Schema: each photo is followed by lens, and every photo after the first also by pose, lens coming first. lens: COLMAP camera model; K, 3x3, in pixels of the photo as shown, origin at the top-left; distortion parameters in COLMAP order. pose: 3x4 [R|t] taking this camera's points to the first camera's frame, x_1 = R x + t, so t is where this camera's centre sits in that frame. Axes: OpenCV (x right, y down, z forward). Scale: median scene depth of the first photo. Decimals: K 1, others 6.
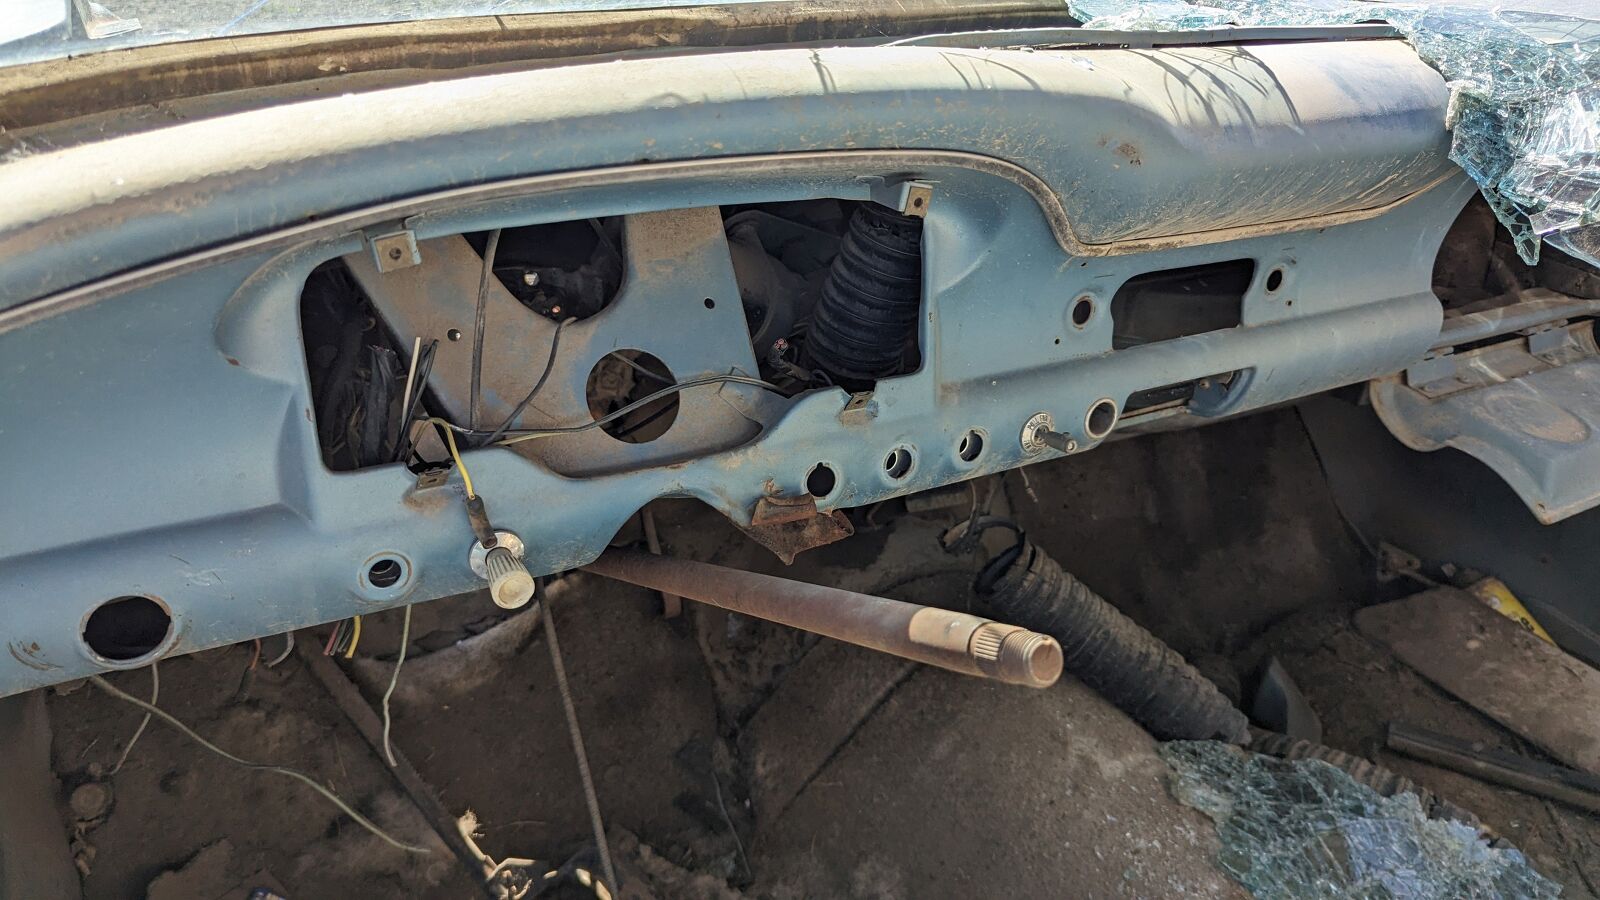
lens RADIAL K [[1157.7, 0, 790.6], [0, 1157.7, 436.2], [0, 0, 1]] dist [0.041755, -0.038595]
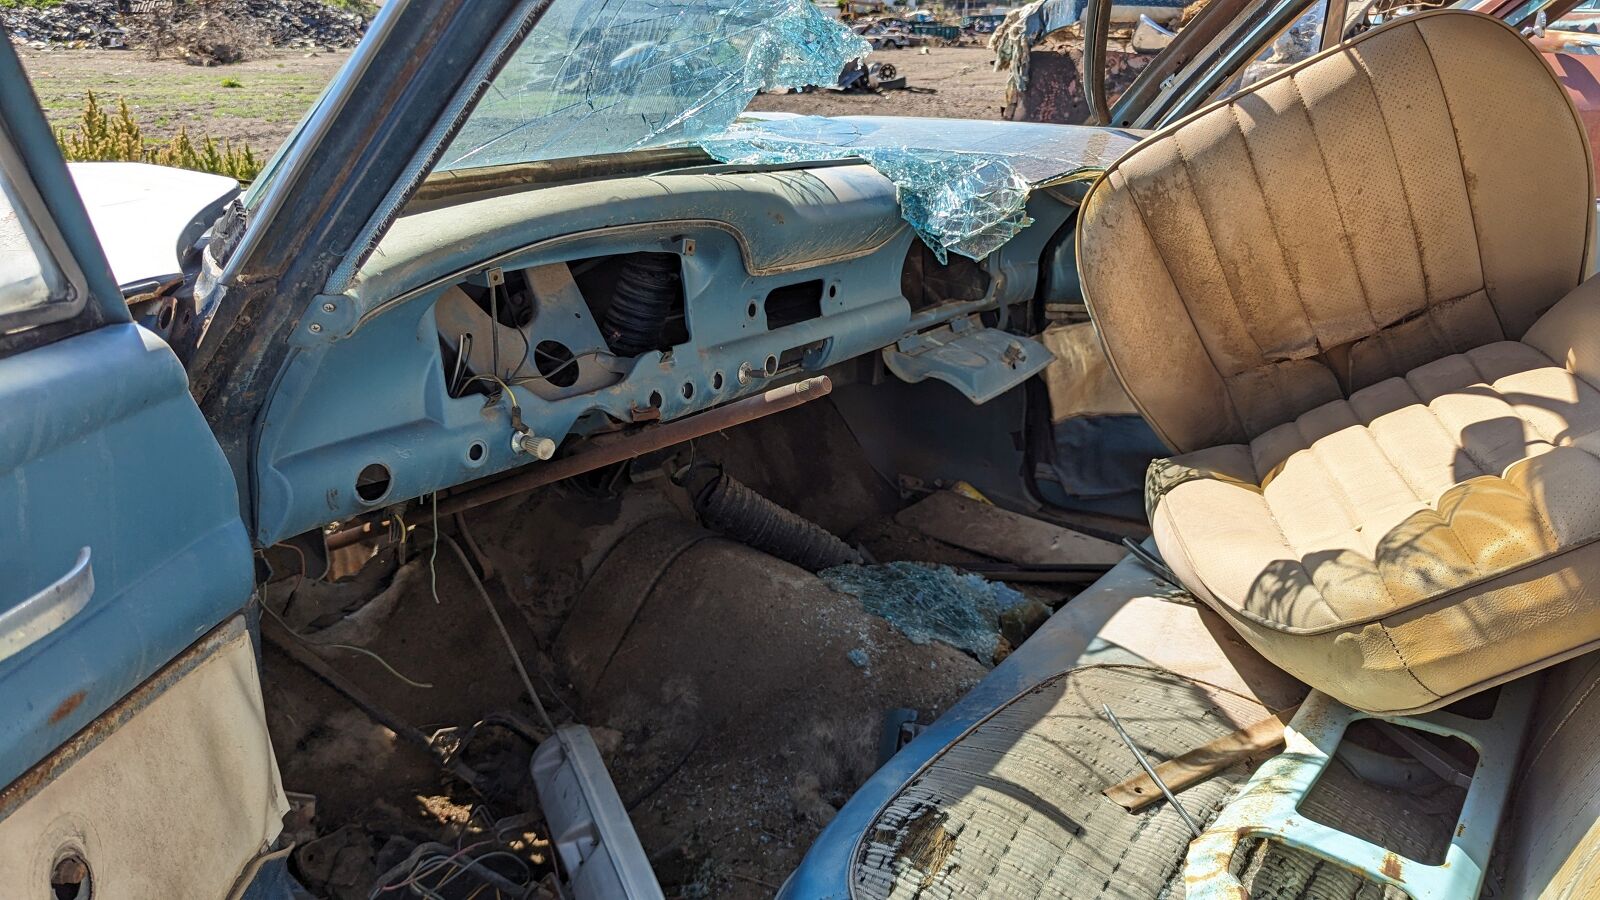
lens RADIAL K [[1142.7, 0, 809.2], [0, 1142.7, 461.3], [0, 0, 1]] dist [0.063036, -0.059125]
pose [[0.895185, -0.154560, 0.418036, -0.467978], [0.193876, 0.979594, -0.052982, 0.244043], [-0.401317, 0.128476, 0.906884, -0.676455]]
